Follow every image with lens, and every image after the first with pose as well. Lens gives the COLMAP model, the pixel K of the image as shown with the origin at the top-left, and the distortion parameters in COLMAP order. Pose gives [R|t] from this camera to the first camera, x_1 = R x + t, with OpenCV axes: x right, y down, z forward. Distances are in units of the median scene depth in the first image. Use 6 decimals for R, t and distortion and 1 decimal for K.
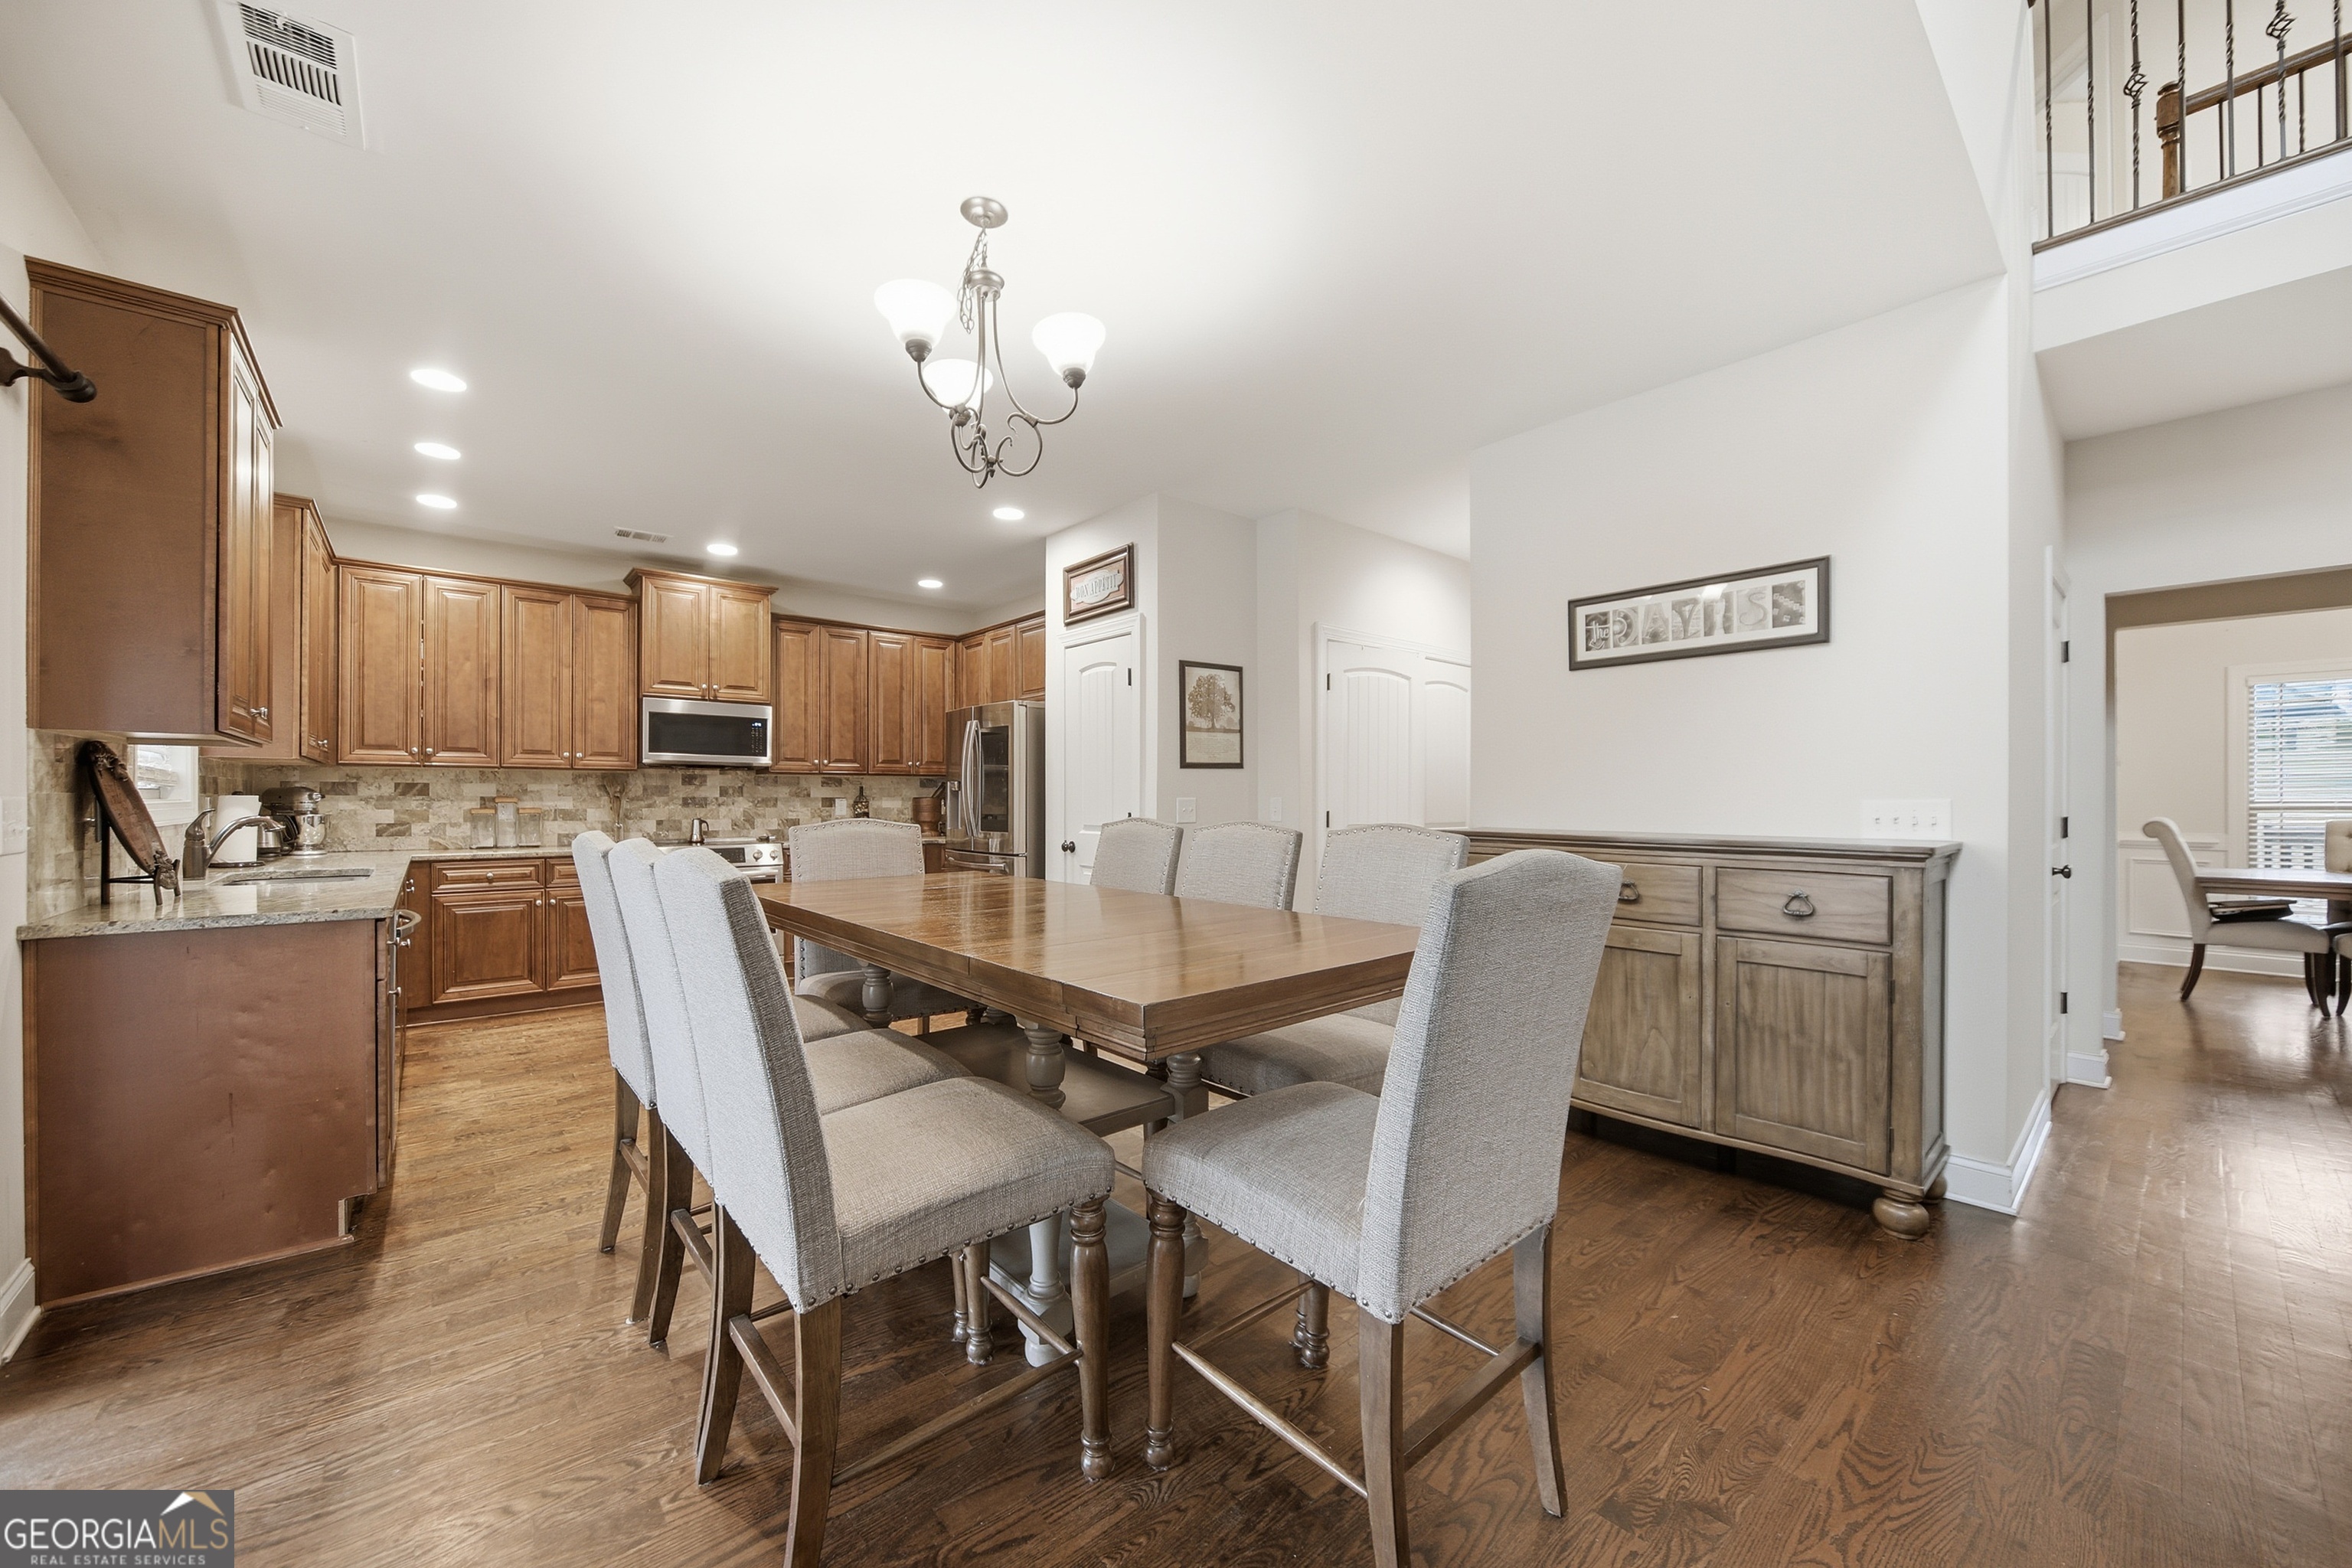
lens RADIAL K [[860.1, 0, 1180.1], [0, 860.1, 800.8], [0, 0, 1]] dist [-0.016498, 0.000221]
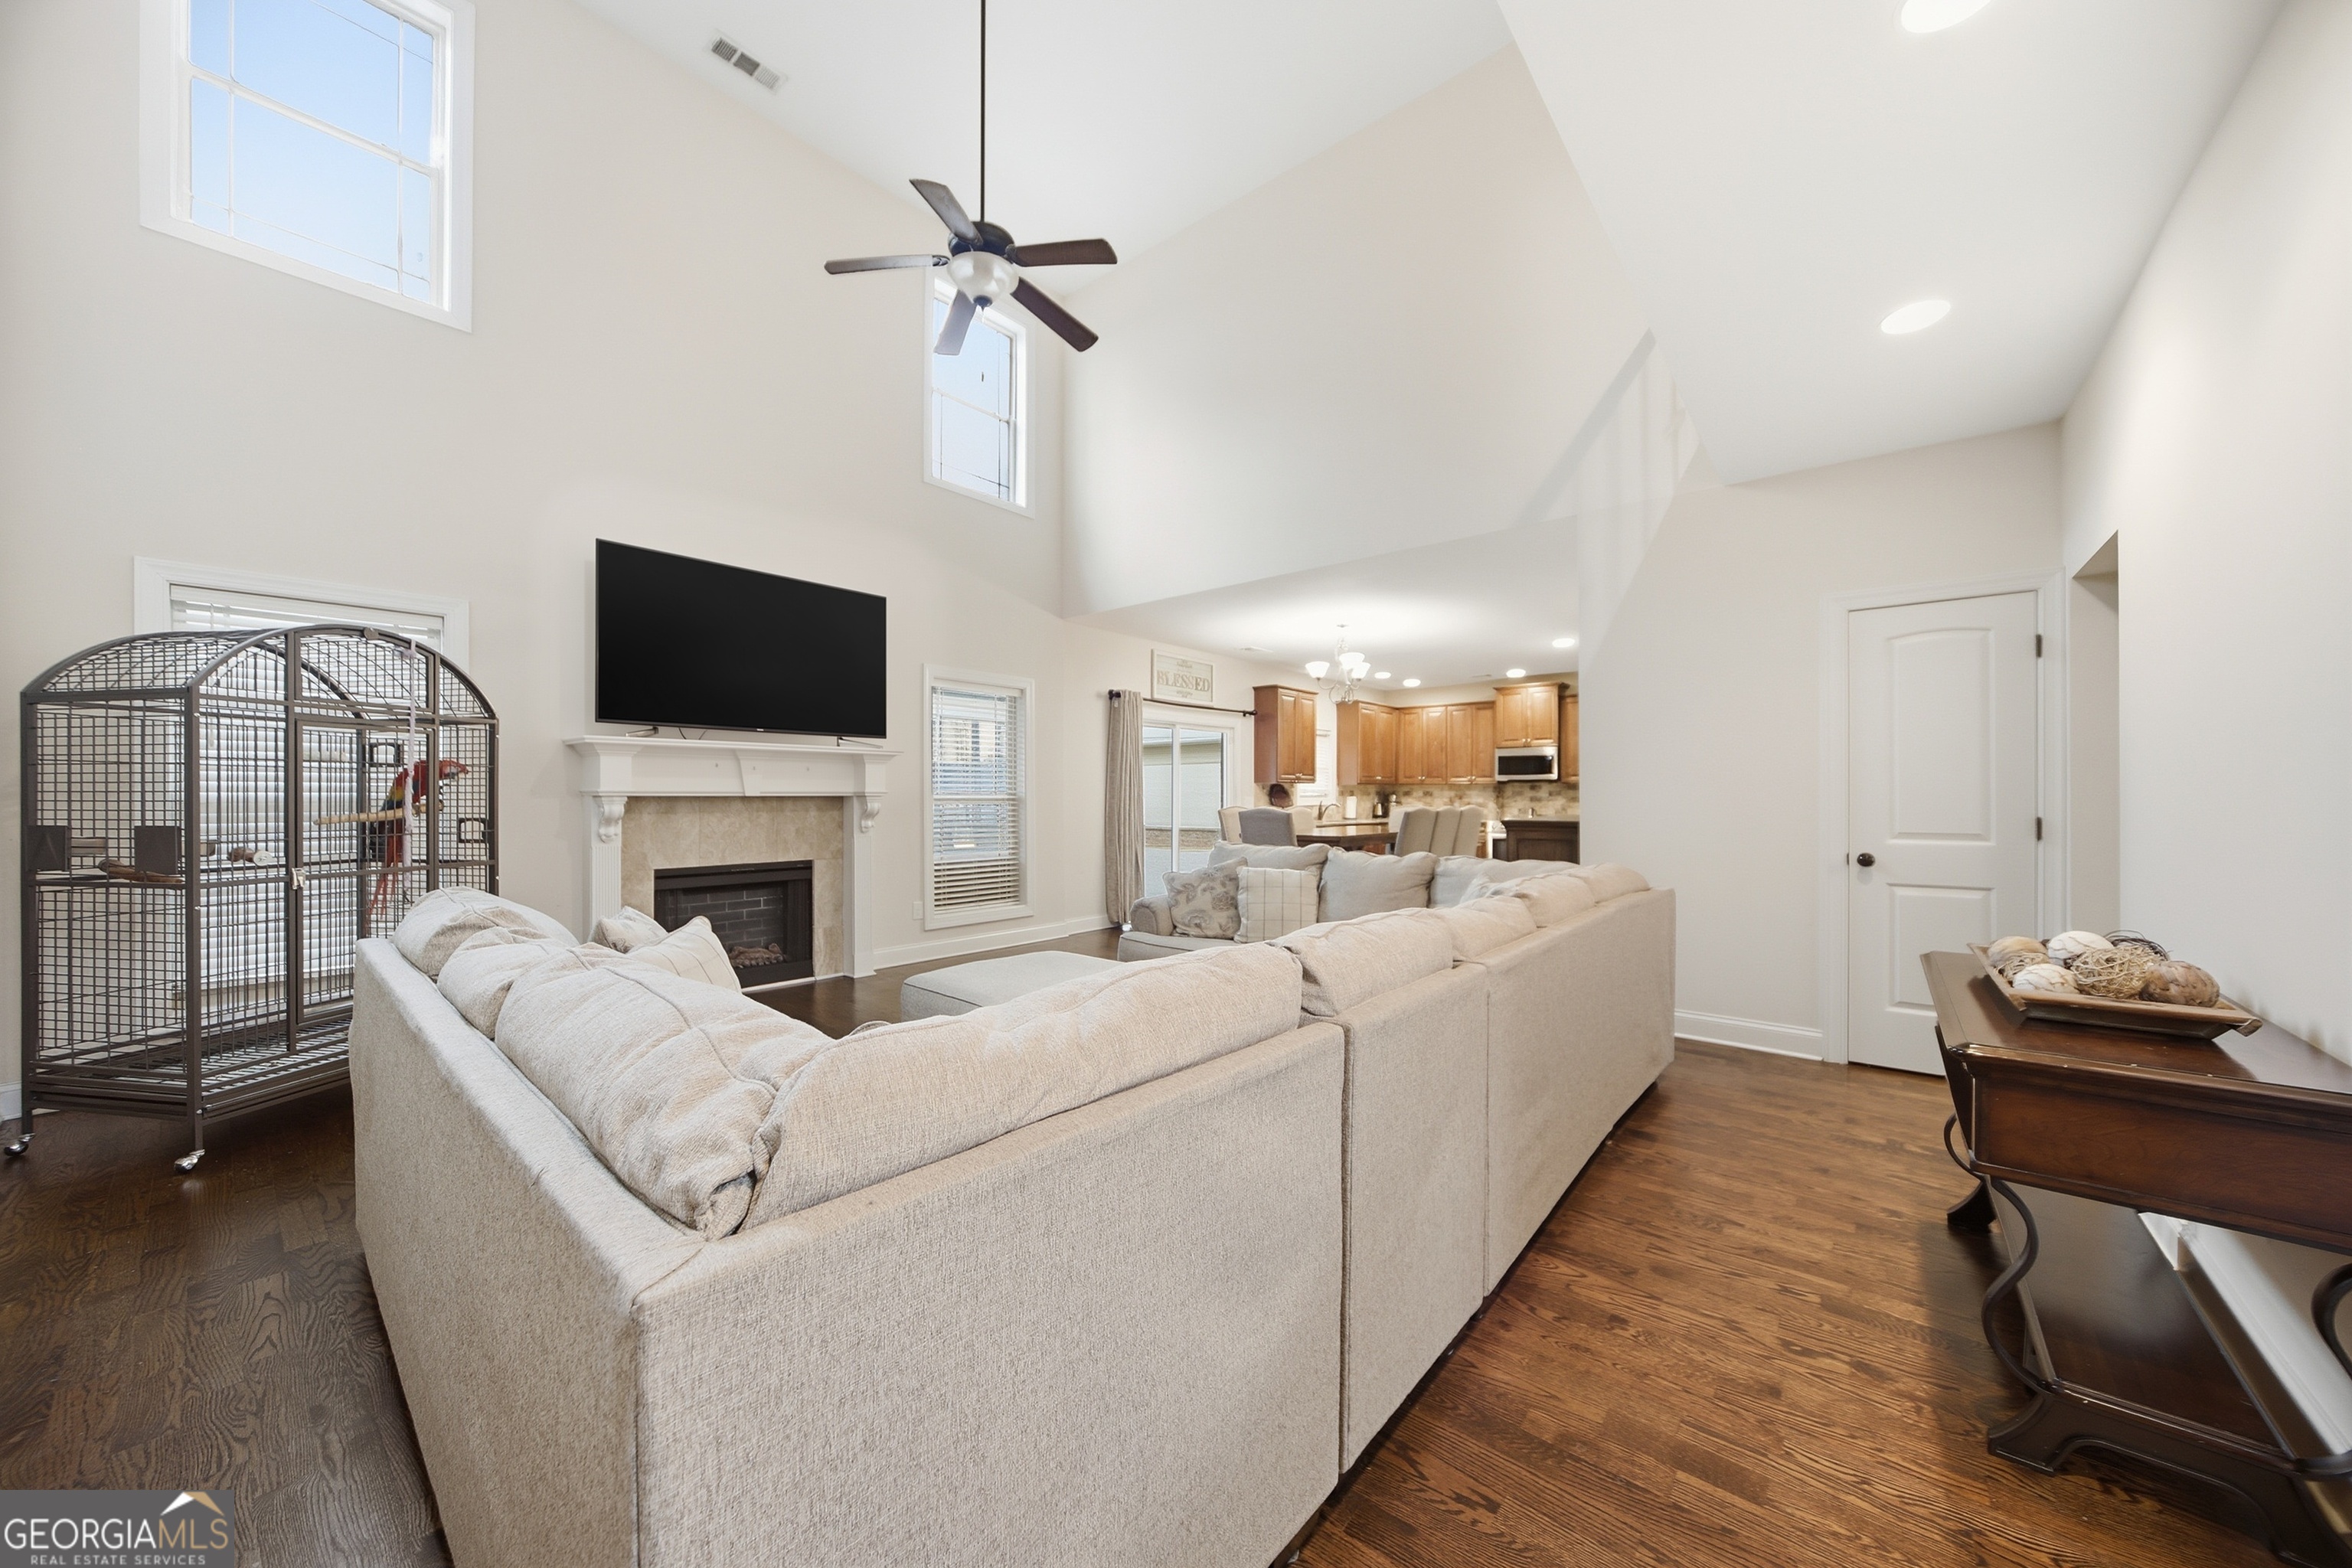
lens RADIAL K [[825.0, 0, 1181.2], [0, 825.0, 795.1], [0, 0, 1]] dist [-0.011985, 0.001025]
pose [[0.159185, -0.002765, -0.987245, 1.311801], [-0.002450, 0.999992, -0.003196, -0.001064], [0.987246, 0.002927, 0.159177, -0.078364]]
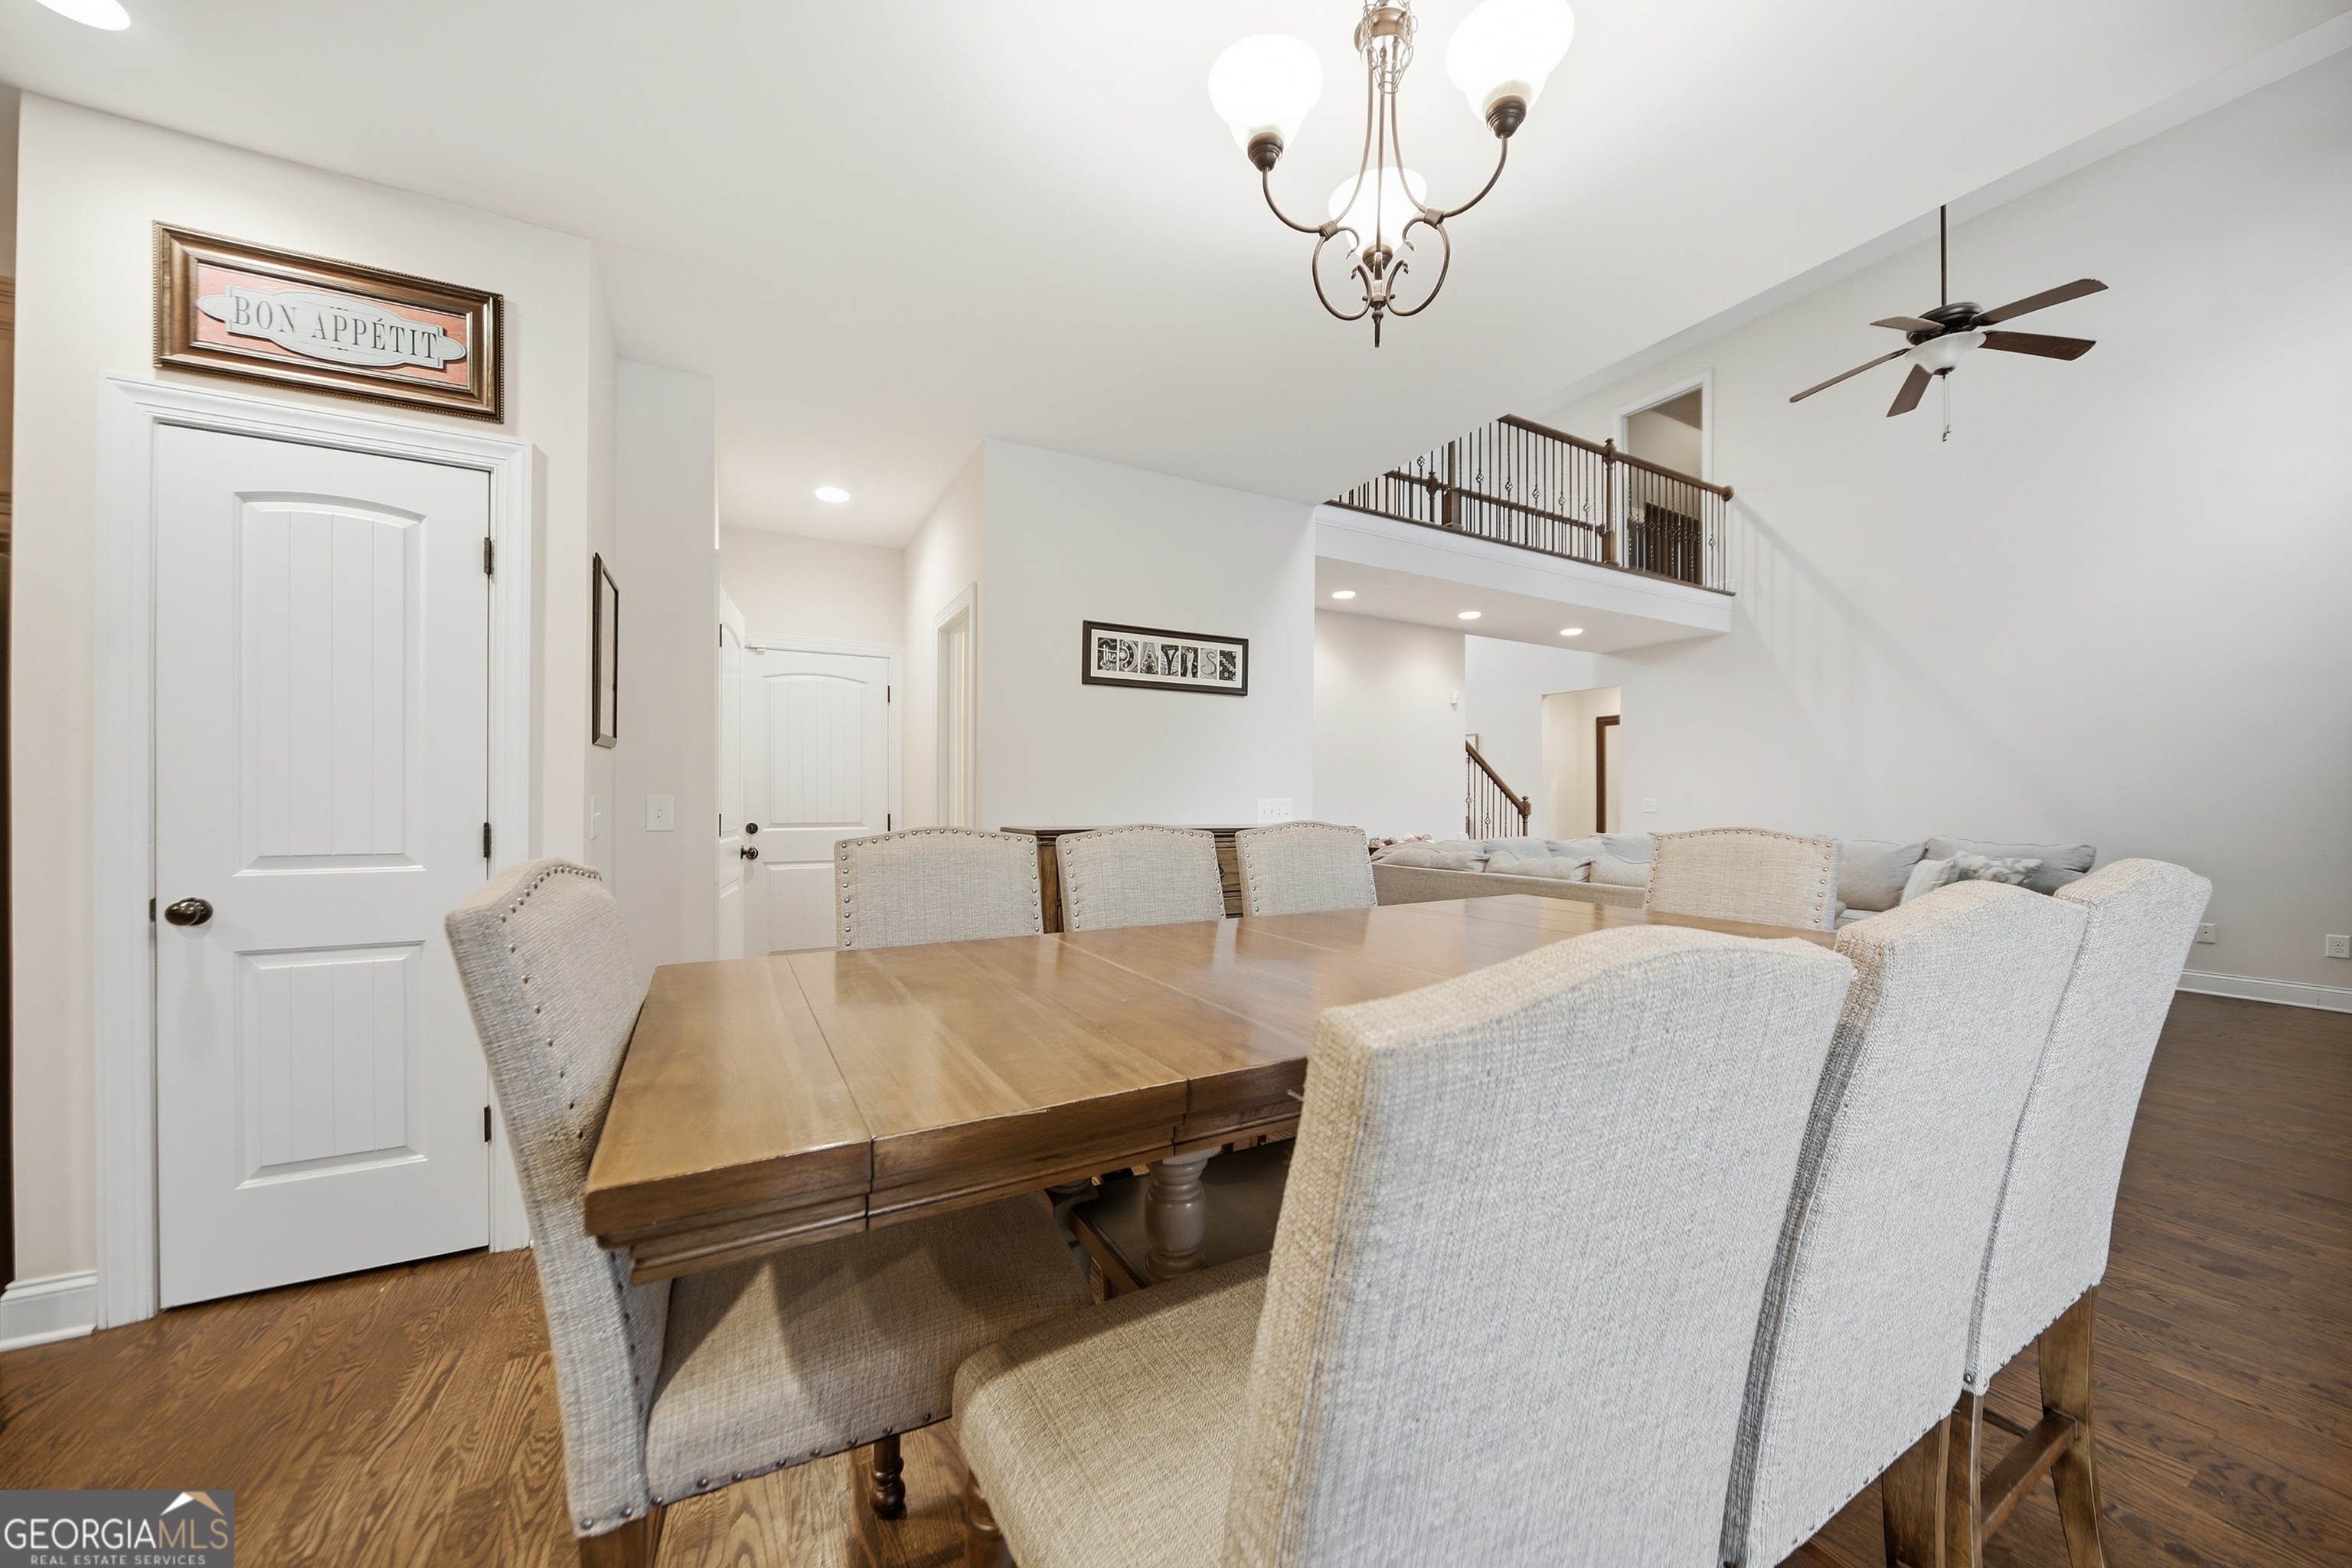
lens RADIAL K [[825.0, 0, 1157.0], [0, 825.0, 791.7], [0, 0, 1]] dist [-0.011985, 0.001025]
pose [[0.221208, 0.003896, 0.975219, -0.404018], [-0.003649, 0.999988, -0.003167, -0.004631], [-0.975220, -0.002858, 0.221220, 0.465998]]
